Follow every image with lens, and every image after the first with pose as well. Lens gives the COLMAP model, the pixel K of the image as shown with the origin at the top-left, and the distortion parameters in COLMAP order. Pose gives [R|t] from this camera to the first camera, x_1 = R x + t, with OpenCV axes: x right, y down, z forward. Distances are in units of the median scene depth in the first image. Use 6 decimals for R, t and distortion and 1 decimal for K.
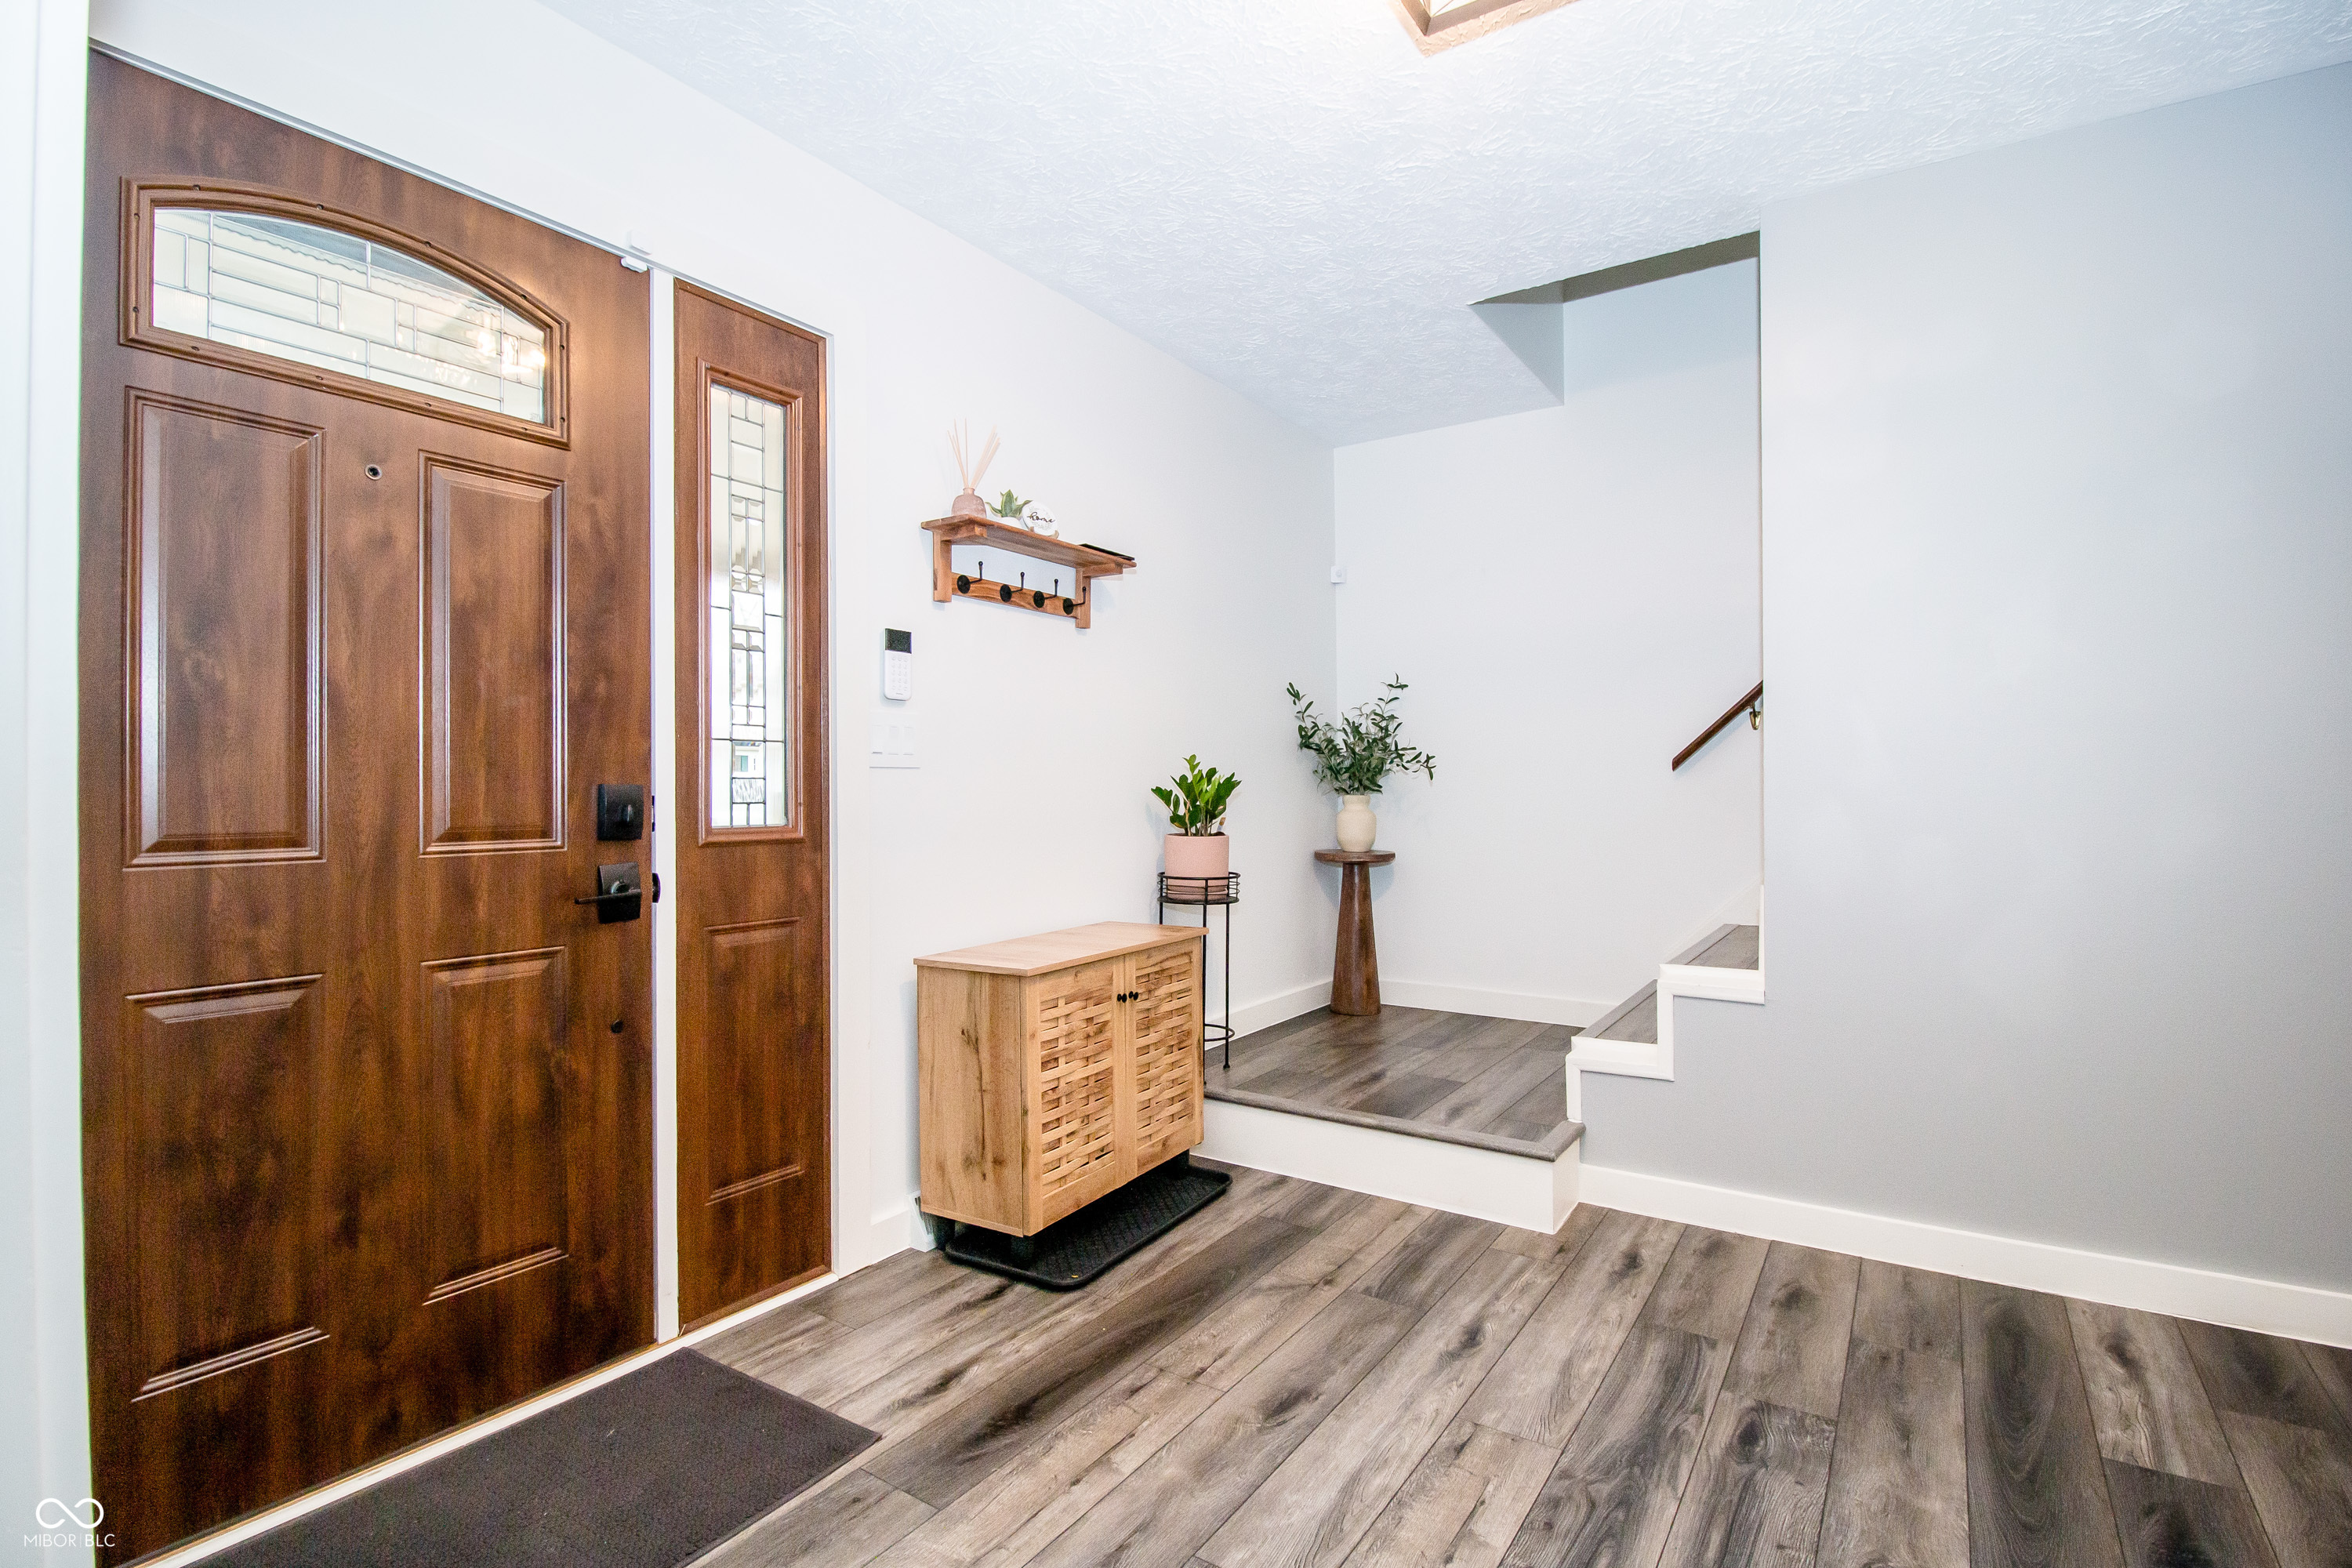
lens RADIAL K [[1110.3, 0, 1179.5], [0, 1110.3, 779.7], [0, 0, 1]] dist [-0.000535, -0.011641]
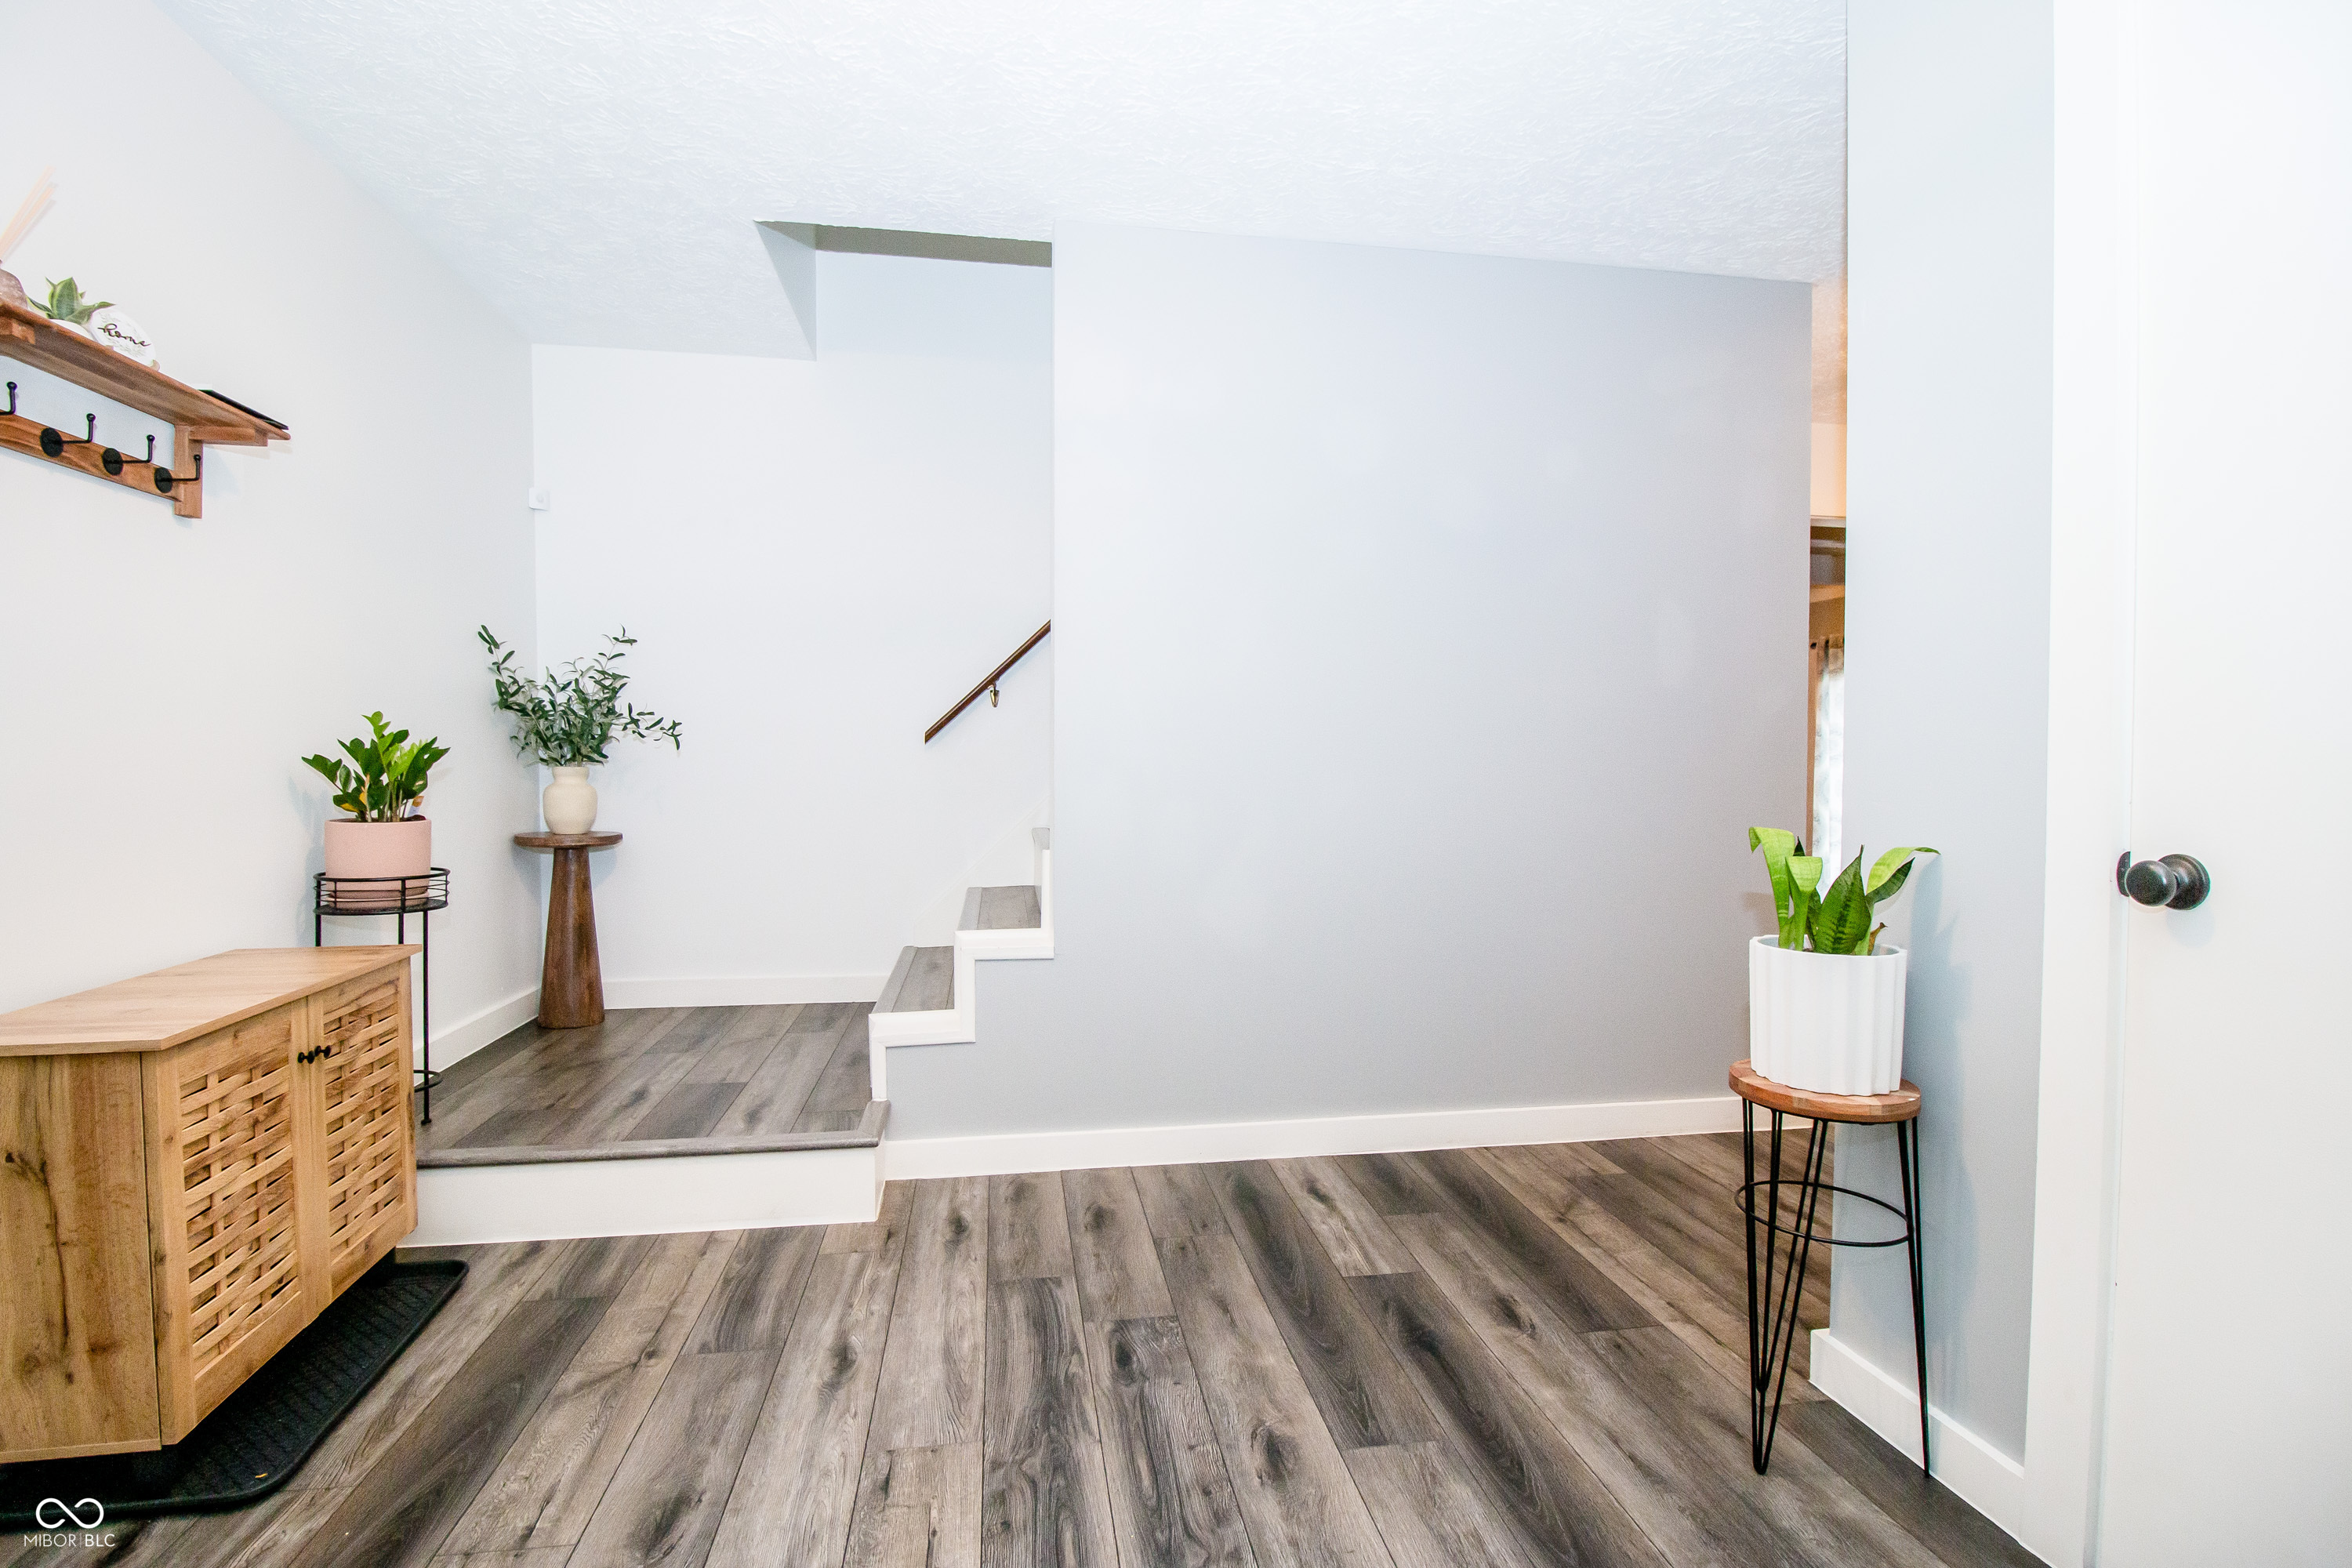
lens RADIAL K [[1099.2, 0, 1173.5], [0, 1099.2, 783.5], [0, 0, 1]] dist [0.004874, -0.014103]
pose [[0.727977, -0.009547, 0.685535, -0.134522], [-0.010745, 0.999621, 0.025331, 0.000990], [-0.685517, -0.025806, 0.727599, 0.139663]]
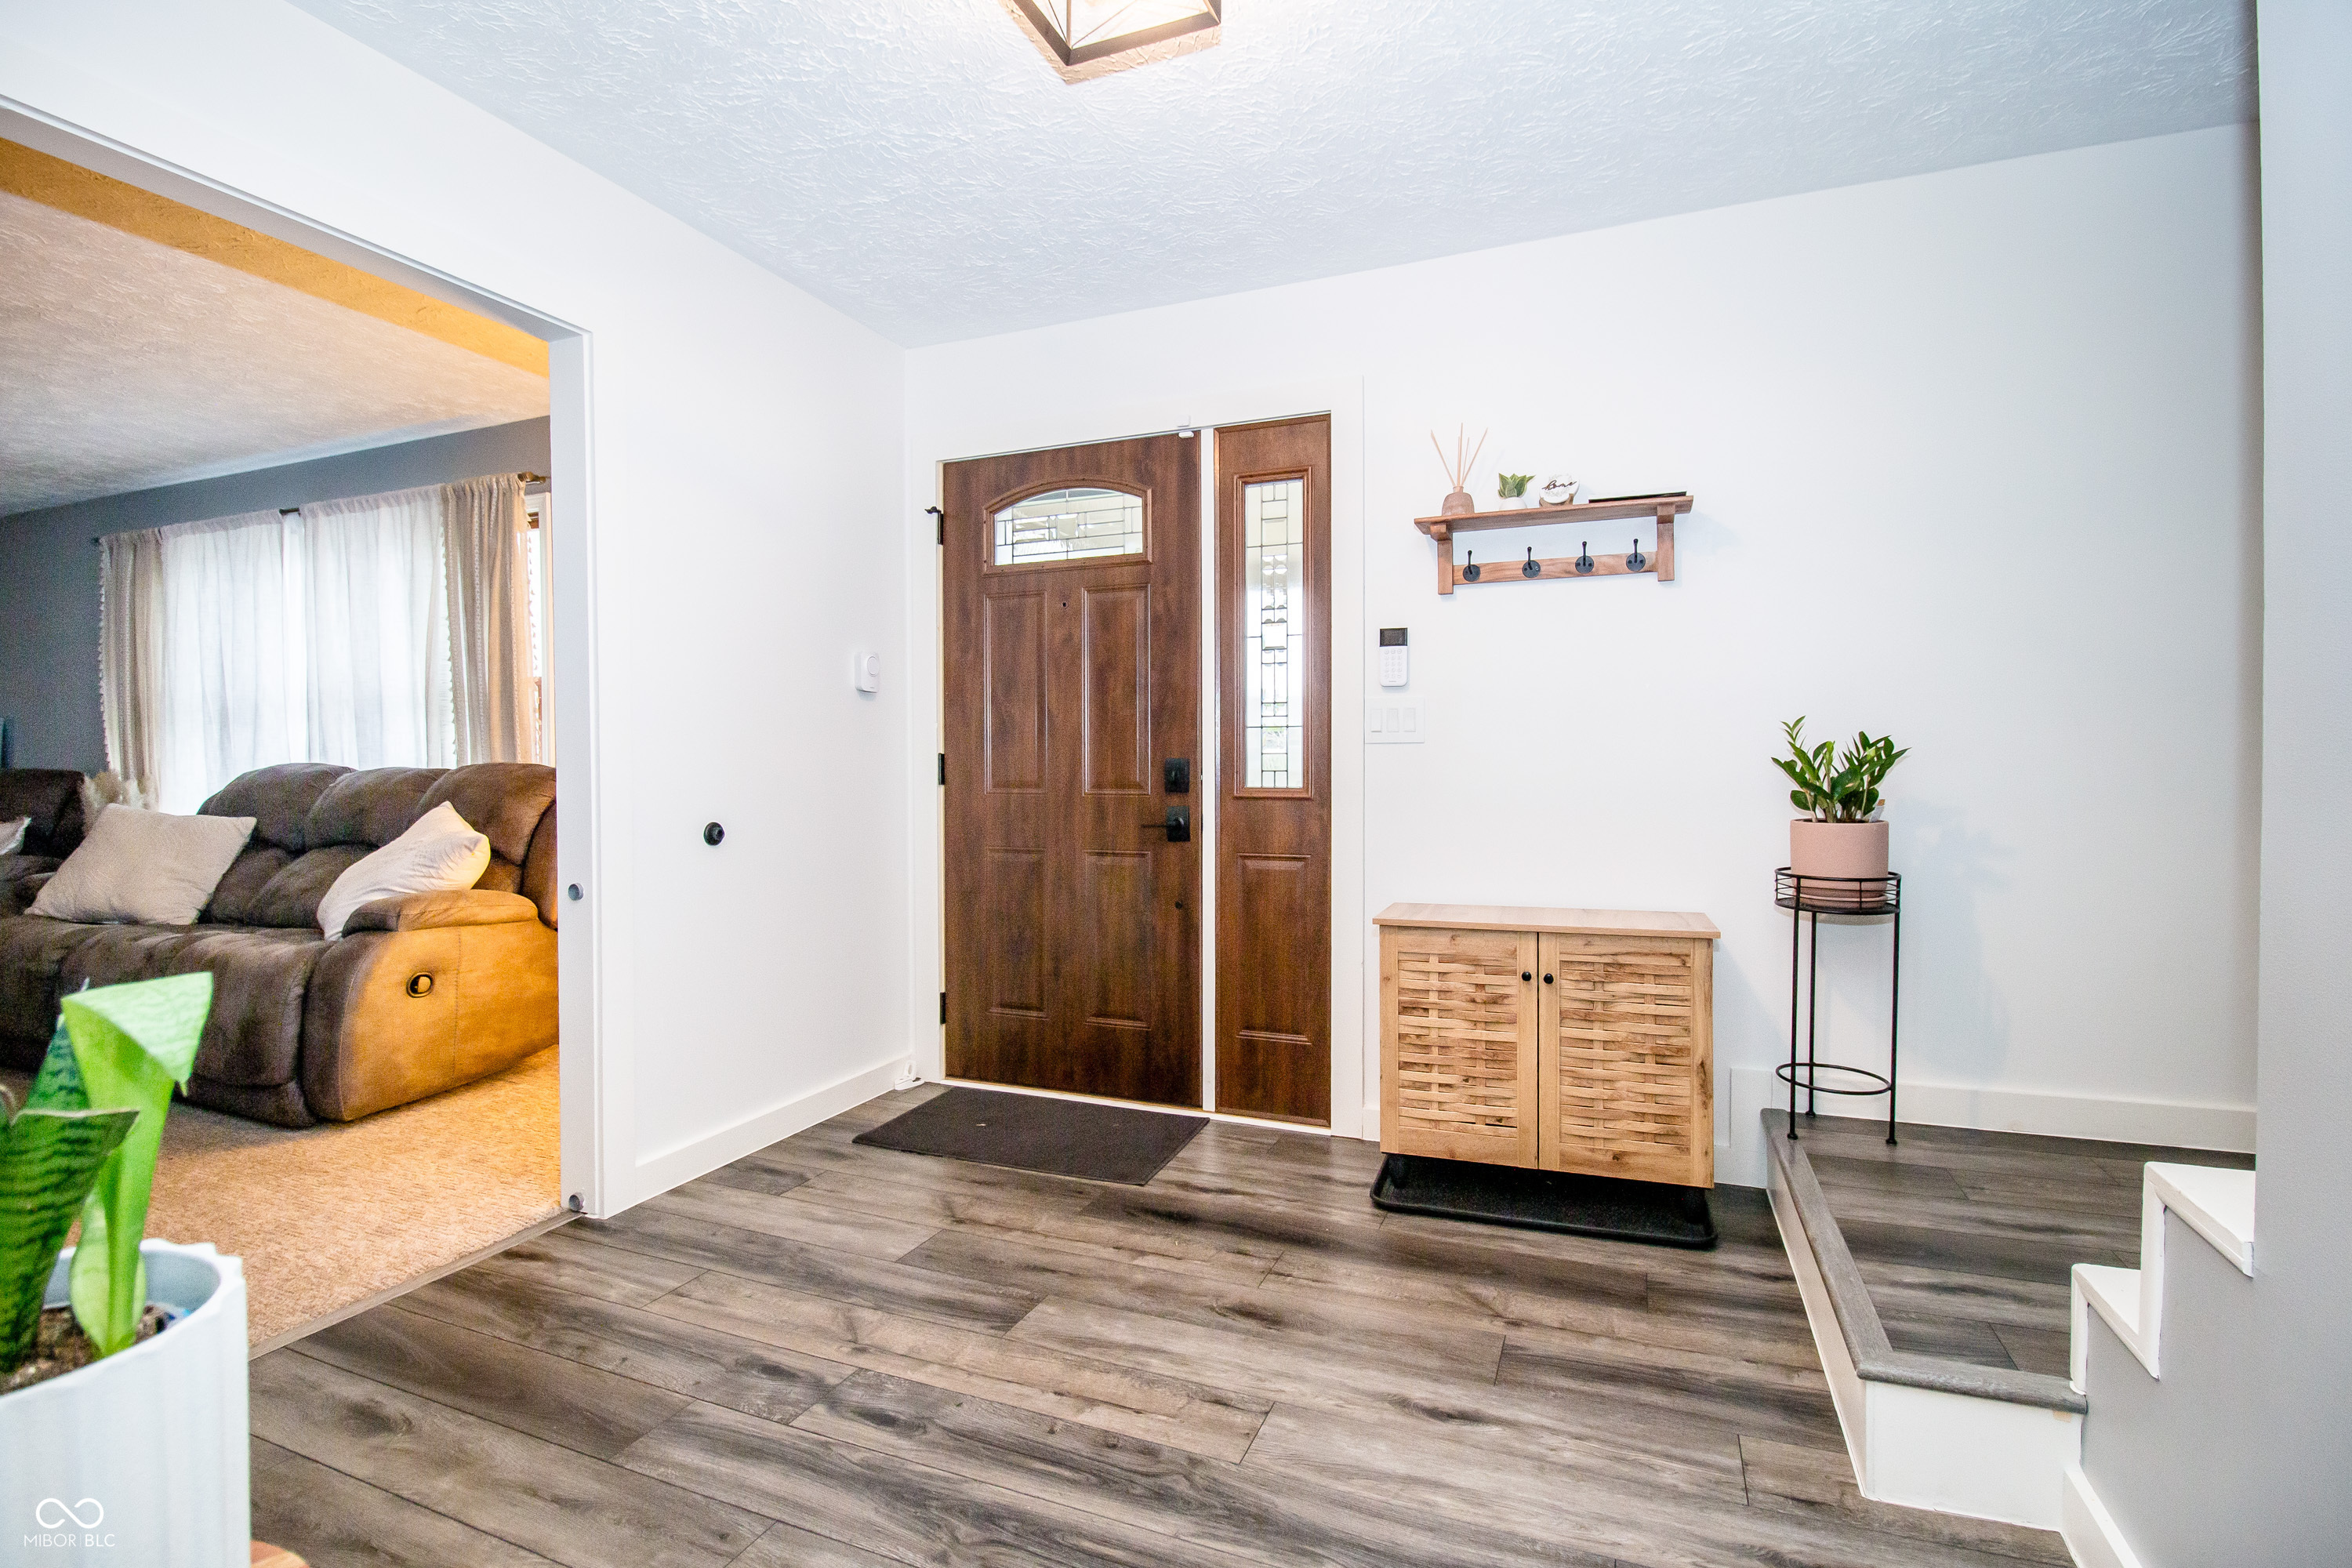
lens RADIAL K [[1085.5, 0, 1179.7], [0, 1085.5, 780.6], [0, 0, 1]] dist [0.001133, -0.012235]
pose [[0.204803, 0.016311, -0.978667, 0.871729], [0.007820, 0.999802, 0.018300, 0.006378], [0.978772, -0.011401, 0.204635, 0.546717]]
